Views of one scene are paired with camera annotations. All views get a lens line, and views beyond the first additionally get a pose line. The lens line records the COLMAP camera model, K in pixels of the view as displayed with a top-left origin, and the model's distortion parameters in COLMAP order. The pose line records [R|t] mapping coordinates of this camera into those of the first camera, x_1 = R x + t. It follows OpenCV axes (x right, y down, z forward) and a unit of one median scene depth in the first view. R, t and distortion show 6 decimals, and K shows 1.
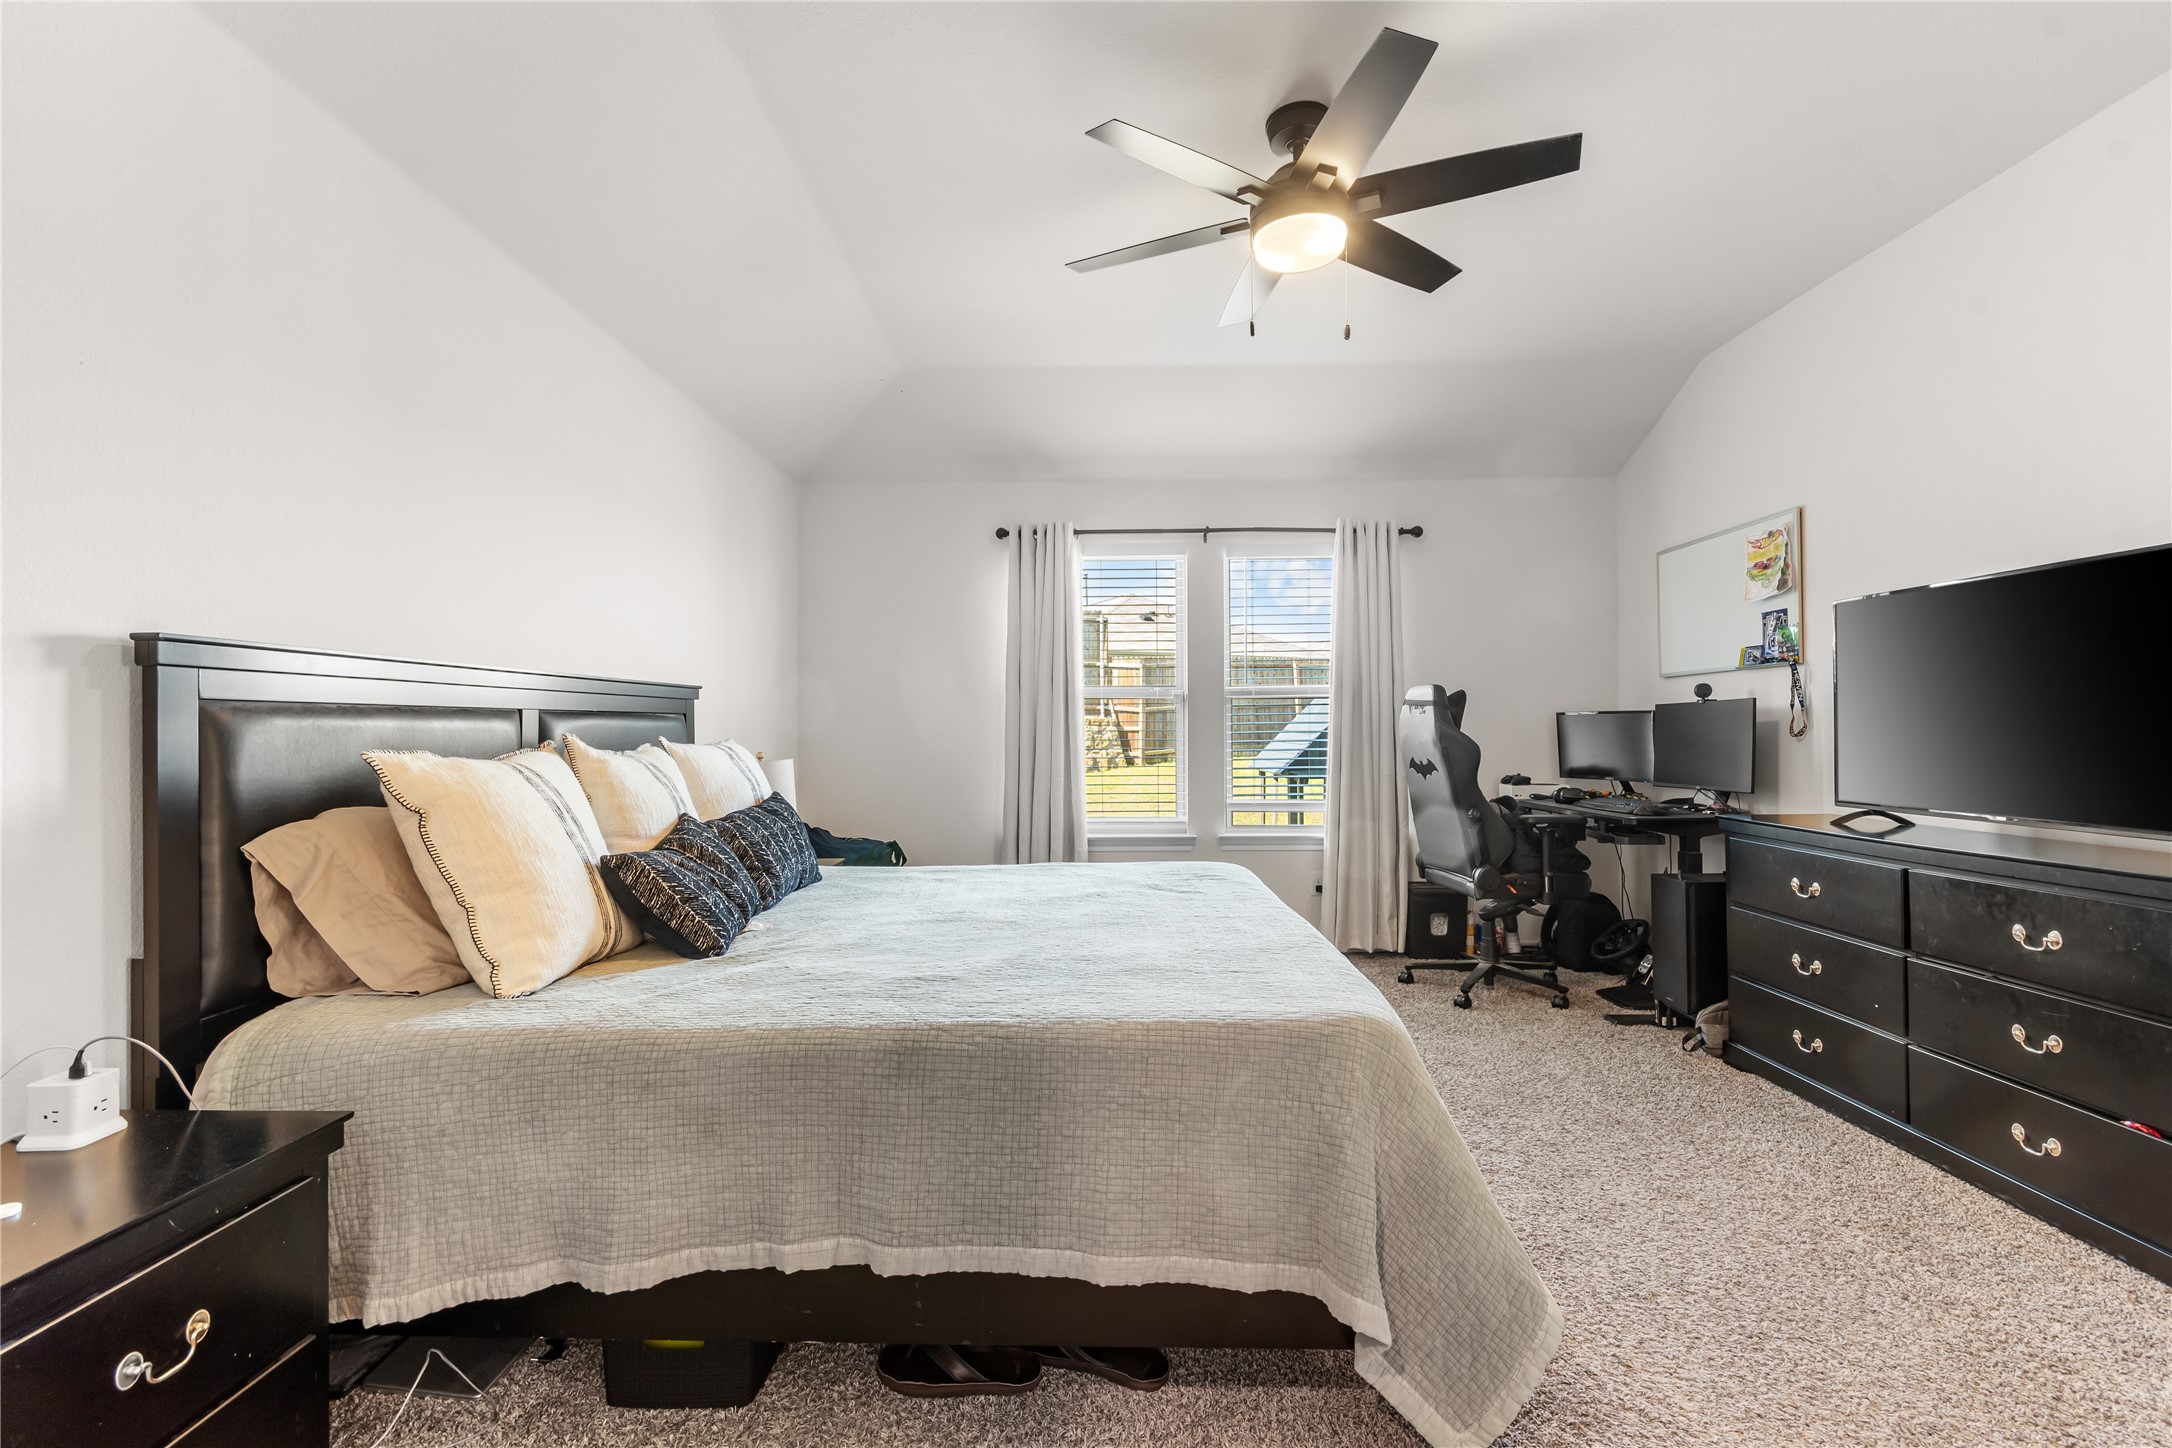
lens RADIAL K [[961.5, 0, 1083.6], [0, 961.5, 720.6], [0, 0, 1]] dist [0.005016, -0.000506]
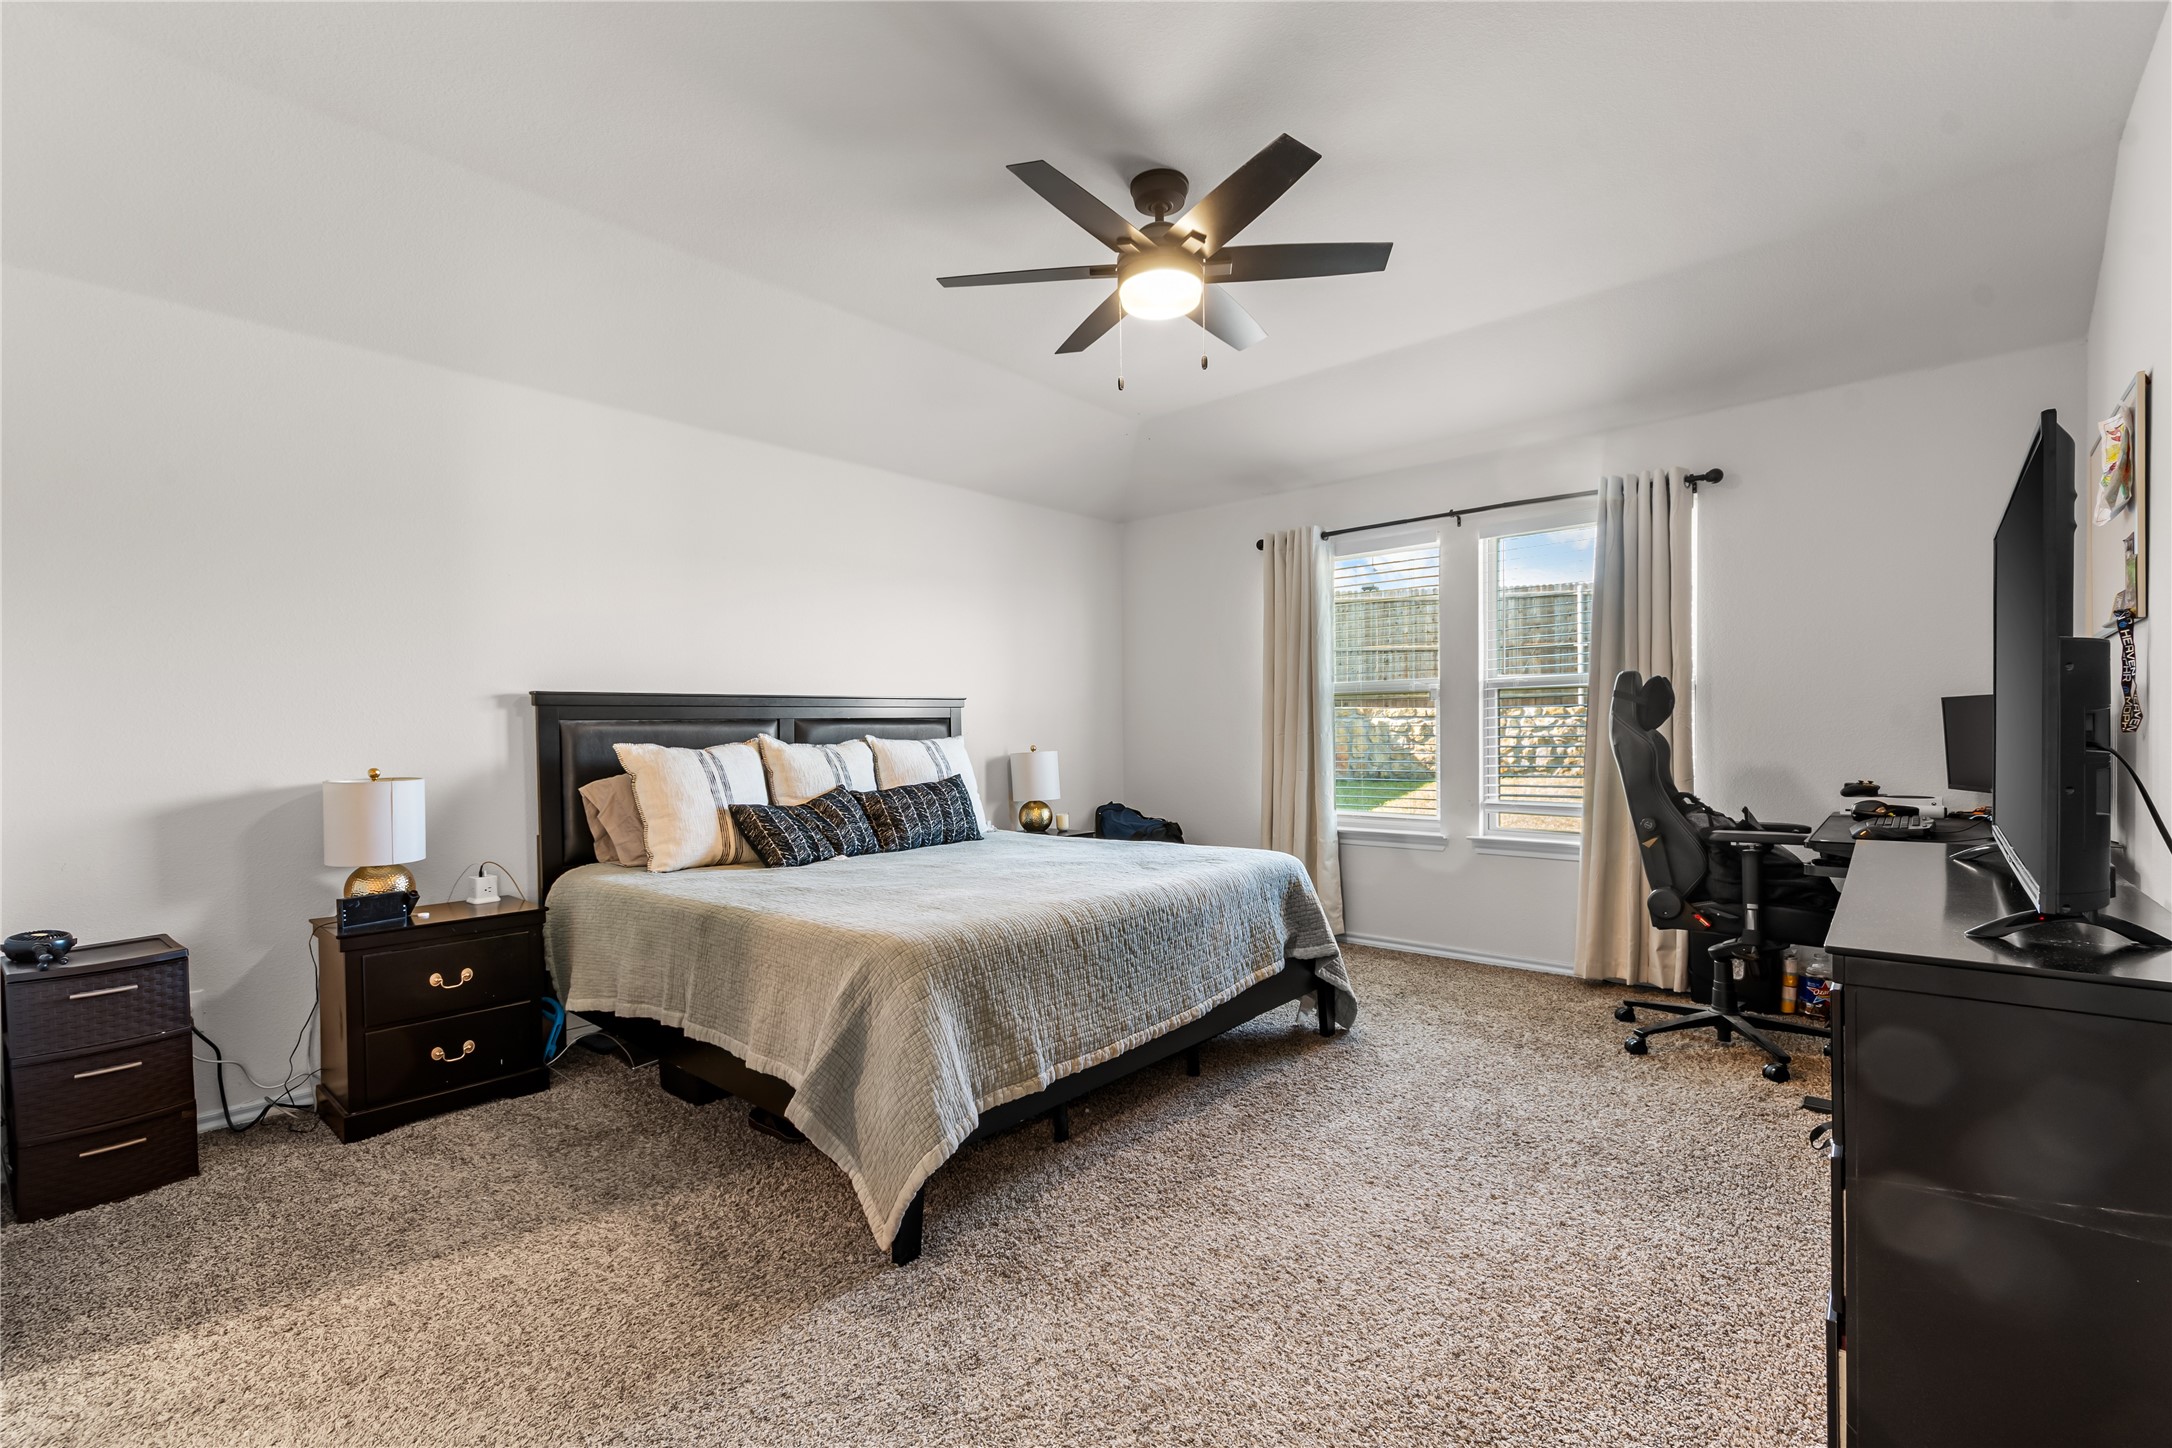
lens RADIAL K [[961.5, 0, 1071.5], [0, 961.5, 736.9], [0, 0, 1]] dist [0.005016, -0.000506]
pose [[0.760380, 0.000801, -0.649478, 0.886317], [0.015186, 0.999704, 0.019012, -0.004945], [0.649301, -0.024320, 0.760143, 0.064236]]
